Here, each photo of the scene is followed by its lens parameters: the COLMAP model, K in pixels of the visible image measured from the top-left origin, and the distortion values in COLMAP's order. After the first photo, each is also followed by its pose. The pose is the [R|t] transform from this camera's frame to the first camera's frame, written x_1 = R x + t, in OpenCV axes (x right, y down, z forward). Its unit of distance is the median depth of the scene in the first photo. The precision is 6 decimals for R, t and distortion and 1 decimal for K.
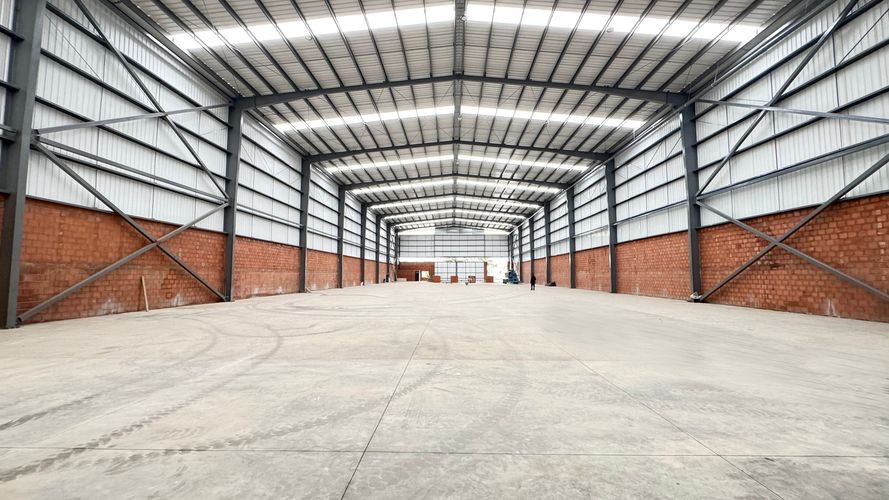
lens RADIAL K [[355.5, 0, 443.8], [0, 355.5, 250.6], [0, 0, 1]] dist [-0.005140, 0.000942]
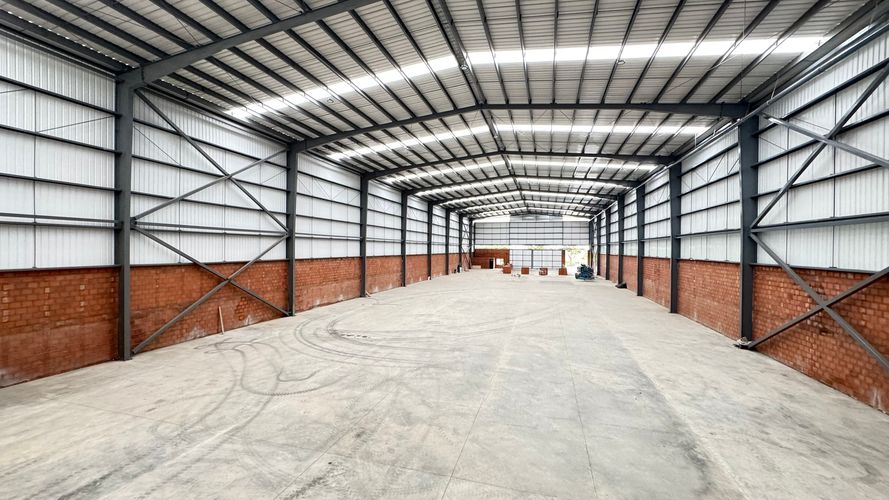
lens RADIAL K [[355.5, 0, 443.6], [0, 355.5, 250.4], [0, 0, 1]] dist [-0.005140, 0.000942]
pose [[0.966969, 0.009311, -0.254725, 0.205628], [0.009321, 0.997372, 0.071842, -0.164084], [0.254724, -0.071843, 0.964341, -0.022321]]
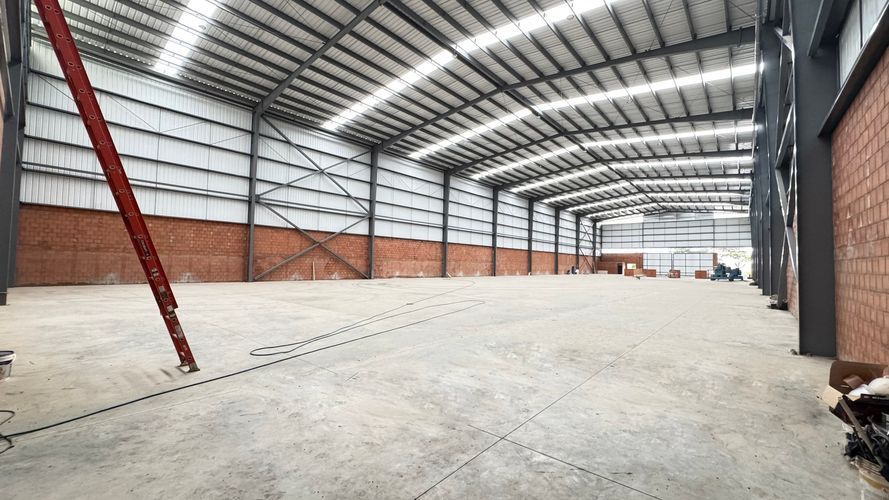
lens RADIAL K [[355.5, 0, 441.6], [0, 355.5, 249.7], [0, 0, 1]] dist [-0.005140, 0.000942]
pose [[0.771001, -0.007569, -0.636789, 0.630114], [0.021241, 0.999679, 0.013835, -0.000643], [0.636479, -0.024193, 0.770914, 0.001585]]
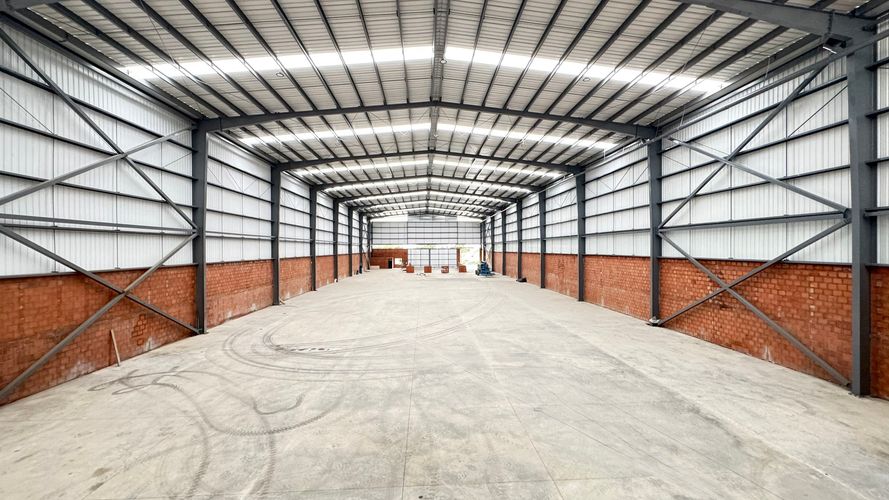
lens RADIAL K [[355.5, 0, 444.2], [0, 355.5, 250.3], [0, 0, 1]] dist [-0.005140, 0.000942]
pose [[0.996747, -0.005170, 0.080430, -0.017042], [-0.000772, 0.997282, 0.073672, -0.161197], [-0.080592, -0.073495, 0.994034, -0.012403]]
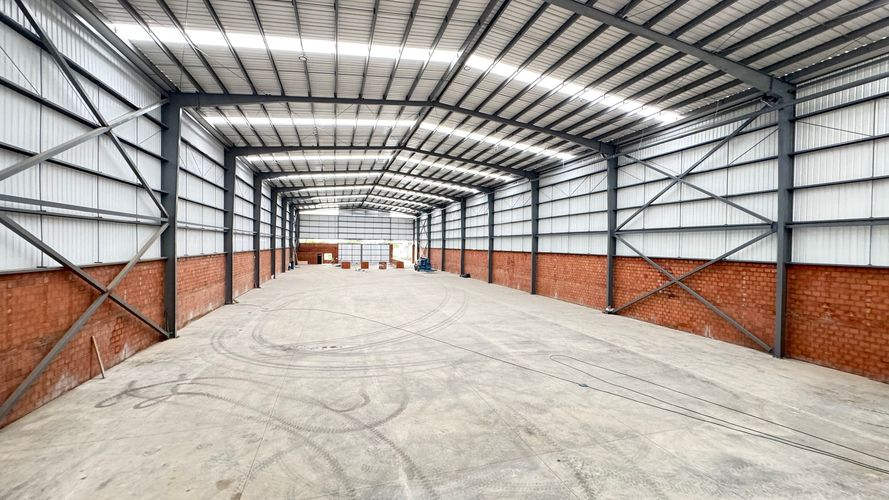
lens RADIAL K [[355.5, 0, 444.1], [0, 355.5, 250.2], [0, 0, 1]] dist [-0.005140, 0.000942]
pose [[0.947448, 0.007300, 0.319828, -0.260902], [-0.034772, 0.996166, 0.080271, -0.161687], [-0.318016, -0.087173, 0.944069, -0.002720]]
